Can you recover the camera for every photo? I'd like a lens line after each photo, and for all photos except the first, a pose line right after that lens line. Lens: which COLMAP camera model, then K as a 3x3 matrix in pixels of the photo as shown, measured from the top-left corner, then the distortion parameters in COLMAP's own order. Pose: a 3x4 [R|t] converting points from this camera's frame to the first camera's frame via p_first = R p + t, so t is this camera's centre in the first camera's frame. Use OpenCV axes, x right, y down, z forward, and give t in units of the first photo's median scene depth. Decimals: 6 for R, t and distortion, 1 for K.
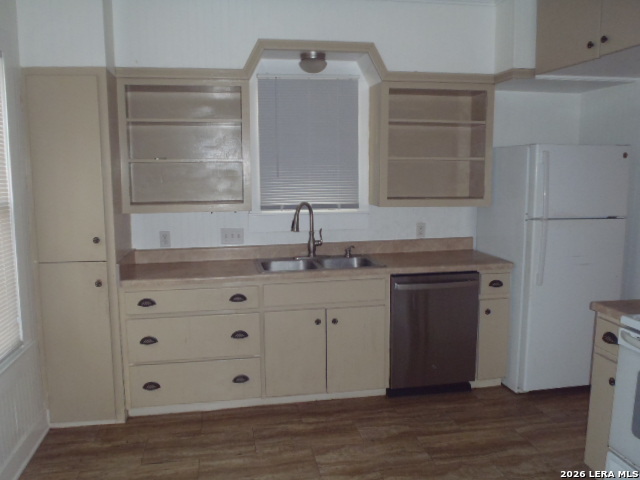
lens RADIAL K [[546.4, 0, 318.7], [0, 546.4, 237.5], [0, 0, 1]] dist [-0.071619, 0.073645]
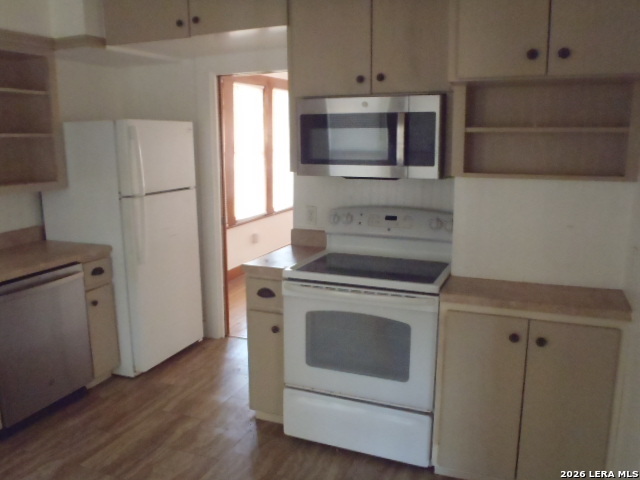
lens RADIAL K [[546.4, 0, 318.7], [0, 546.4, 237.5], [0, 0, 1]] dist [-0.071619, 0.073645]
pose [[0.554862, -0.161668, 0.816083, -0.230542], [0.121580, 0.986163, 0.112698, -0.033106], [-0.823011, 0.036687, 0.566840, 0.186062]]
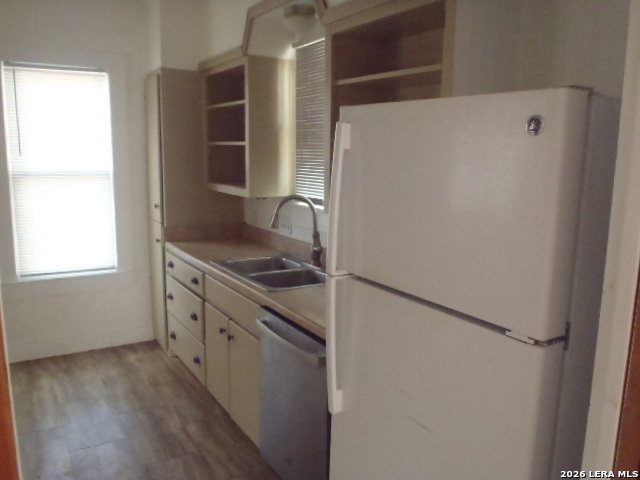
lens RADIAL K [[546.4, 0, 318.7], [0, 546.4, 237.5], [0, 0, 1]] dist [-0.071619, 0.073645]
pose [[0.354358, 0.162096, -0.920954, 0.870365], [-0.144417, 0.982532, 0.117366, -0.119135], [0.923891, 0.091411, 0.371577, 0.853407]]
